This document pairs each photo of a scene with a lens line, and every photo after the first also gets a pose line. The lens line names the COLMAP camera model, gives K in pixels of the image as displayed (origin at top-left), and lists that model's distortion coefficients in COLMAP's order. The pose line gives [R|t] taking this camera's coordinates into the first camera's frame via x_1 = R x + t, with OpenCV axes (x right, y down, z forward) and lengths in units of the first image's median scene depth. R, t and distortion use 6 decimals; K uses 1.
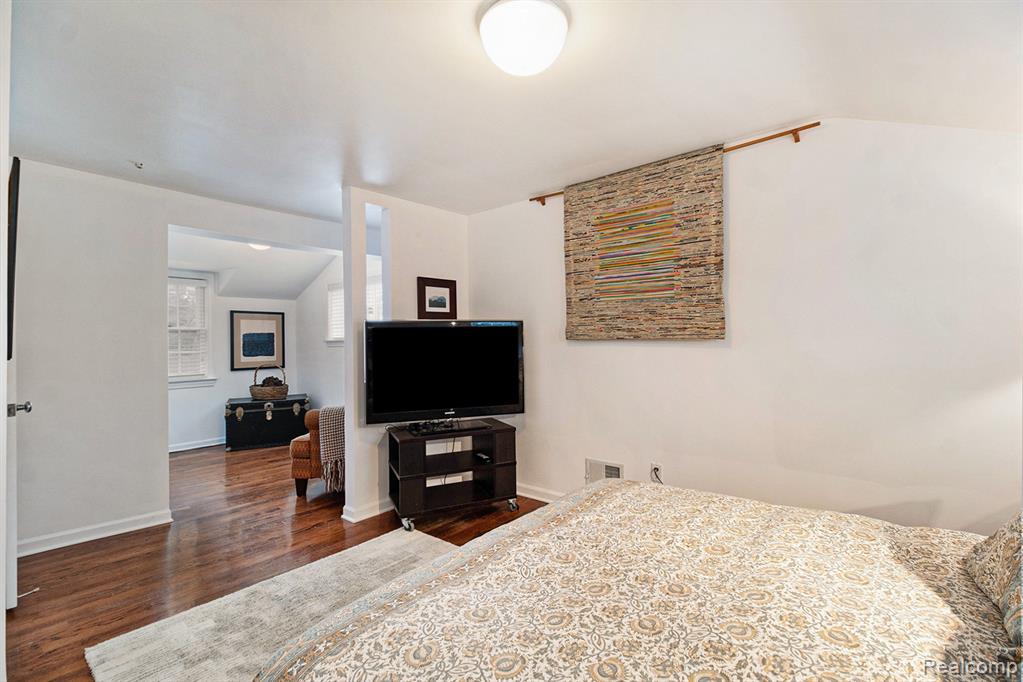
lens RADIAL K [[461.1, 0, 512.6], [0, 461.1, 345.9], [0, 0, 1]] dist [-0.000583, -0.000037]
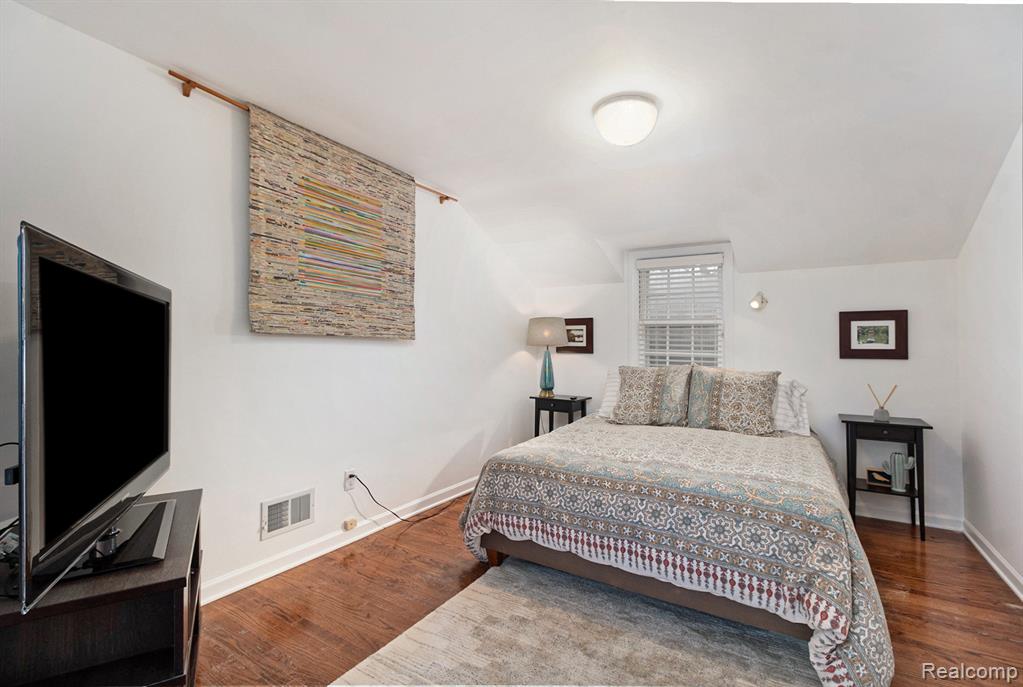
lens RADIAL K [[463.3, 0, 512.0], [0, 463.3, 341.9], [0, 0, 1]] dist [0.003342, 0.000571]
pose [[-0.174070, 0.025765, 0.984396, -0.668137], [0.003314, 0.999667, -0.025579, 0.019501], [-0.984728, -0.001190, -0.174097, 0.831870]]
